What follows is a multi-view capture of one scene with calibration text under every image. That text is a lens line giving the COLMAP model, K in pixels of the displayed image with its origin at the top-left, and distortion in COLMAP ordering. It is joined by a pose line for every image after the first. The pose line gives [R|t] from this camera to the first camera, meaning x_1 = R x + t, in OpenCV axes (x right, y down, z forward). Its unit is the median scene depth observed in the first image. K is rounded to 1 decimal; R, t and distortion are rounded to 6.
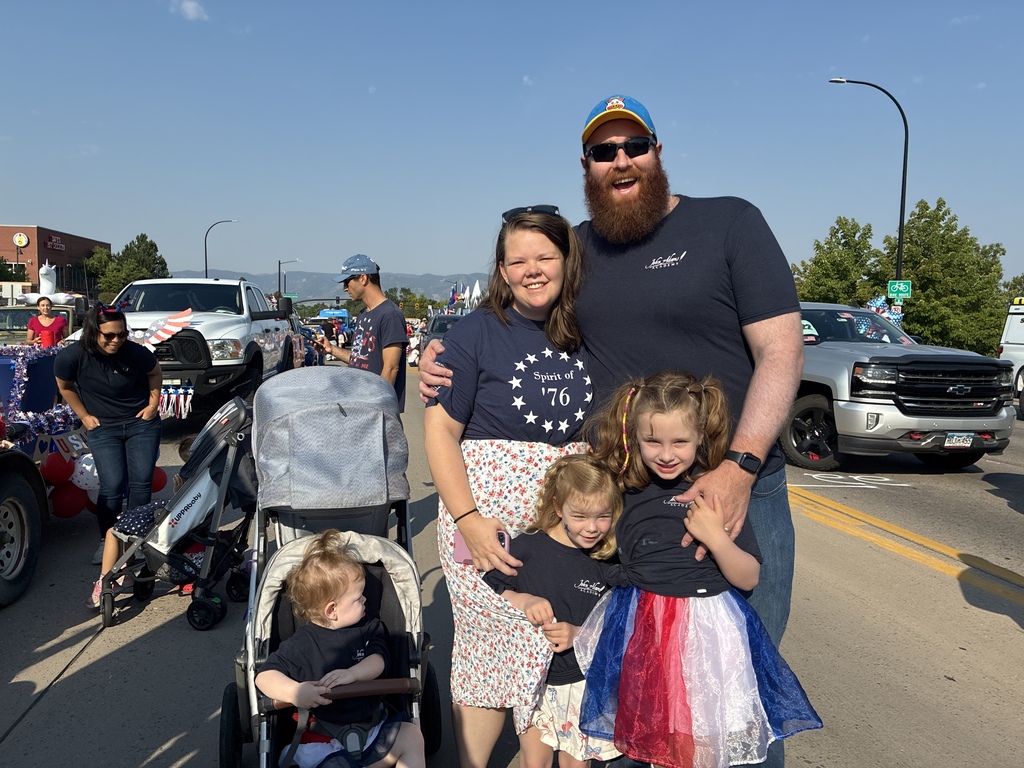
lens RADIAL K [[787.7, 0, 511.3], [0, 787.7, 383.9], [0, 0, 1]] dist [0.045749, -0.001967]
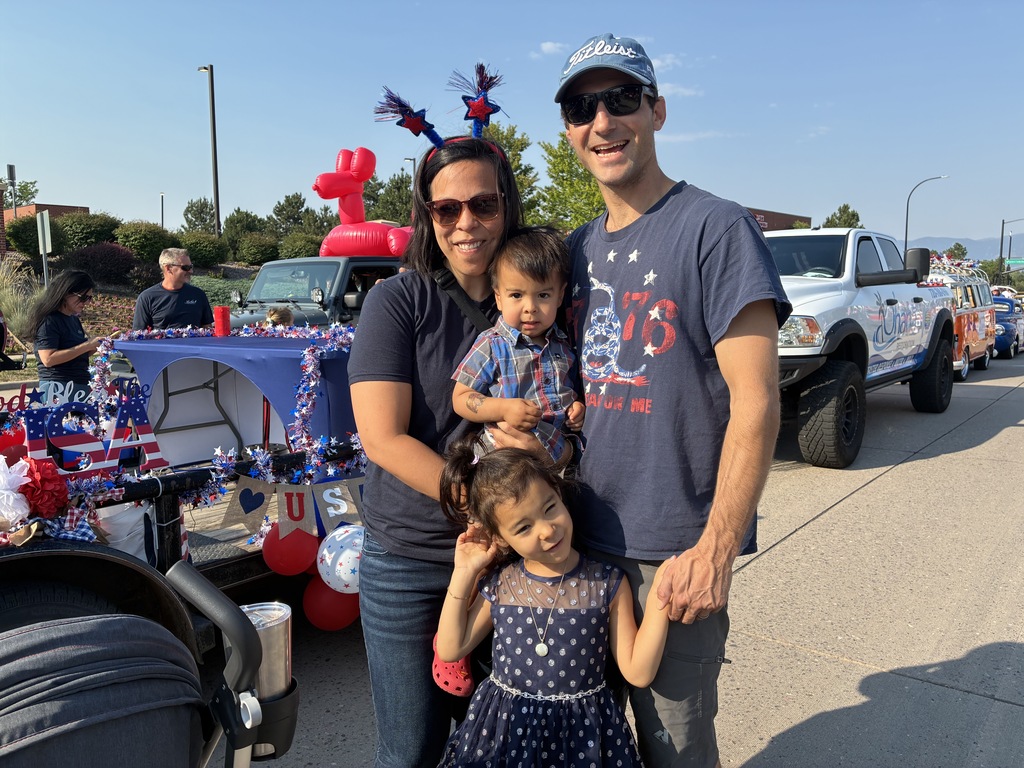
lens RADIAL K [[787.7, 0, 516.7], [0, 787.7, 386.3], [0, 0, 1]] dist [0.045749, -0.001967]
pose [[0.656482, 0.053615, -0.752434, -0.013397], [-0.031293, 0.998548, 0.043850, -0.017871], [0.753692, -0.005241, 0.657207, 0.355836]]
